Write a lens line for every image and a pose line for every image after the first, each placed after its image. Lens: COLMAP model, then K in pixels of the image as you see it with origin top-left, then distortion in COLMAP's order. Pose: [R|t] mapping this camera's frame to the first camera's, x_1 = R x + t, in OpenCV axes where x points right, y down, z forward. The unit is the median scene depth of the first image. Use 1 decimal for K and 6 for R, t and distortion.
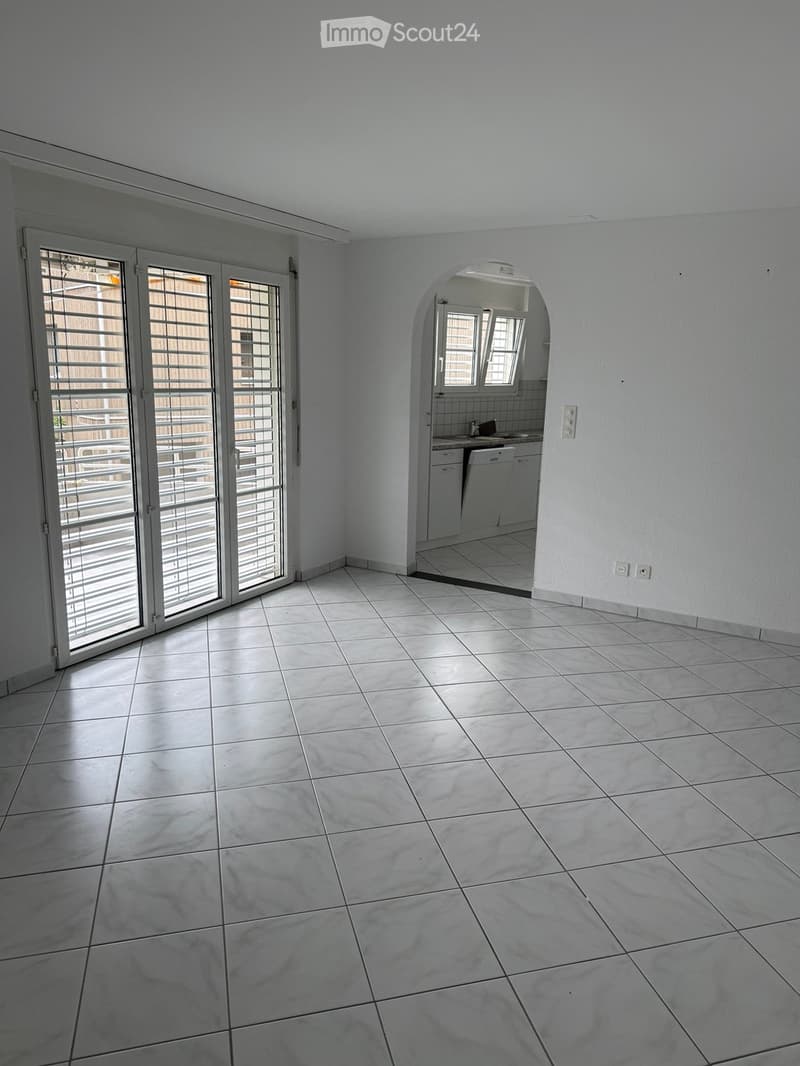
lens RADIAL K [[756.2, 0, 400.0], [0, 756.2, 533.0], [0, 0, 1]] dist [0.161775, -0.276549]
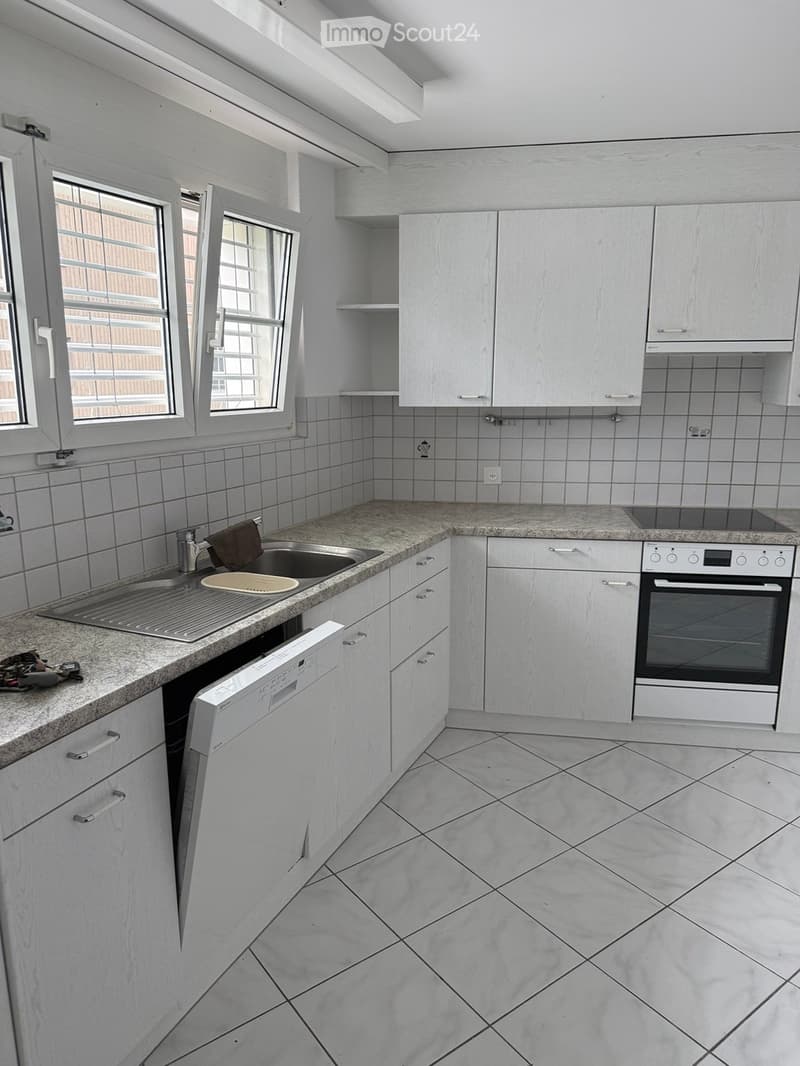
lens RADIAL K [[756.2, 0, 400.0], [0, 756.2, 533.0], [0, 0, 1]] dist [0.161775, -0.276549]
pose [[0.930534, -0.098753, 0.352639, 0.063485], [0.100390, 0.994854, 0.013691, -0.136998], [-0.352177, 0.022662, 0.935659, 0.645452]]
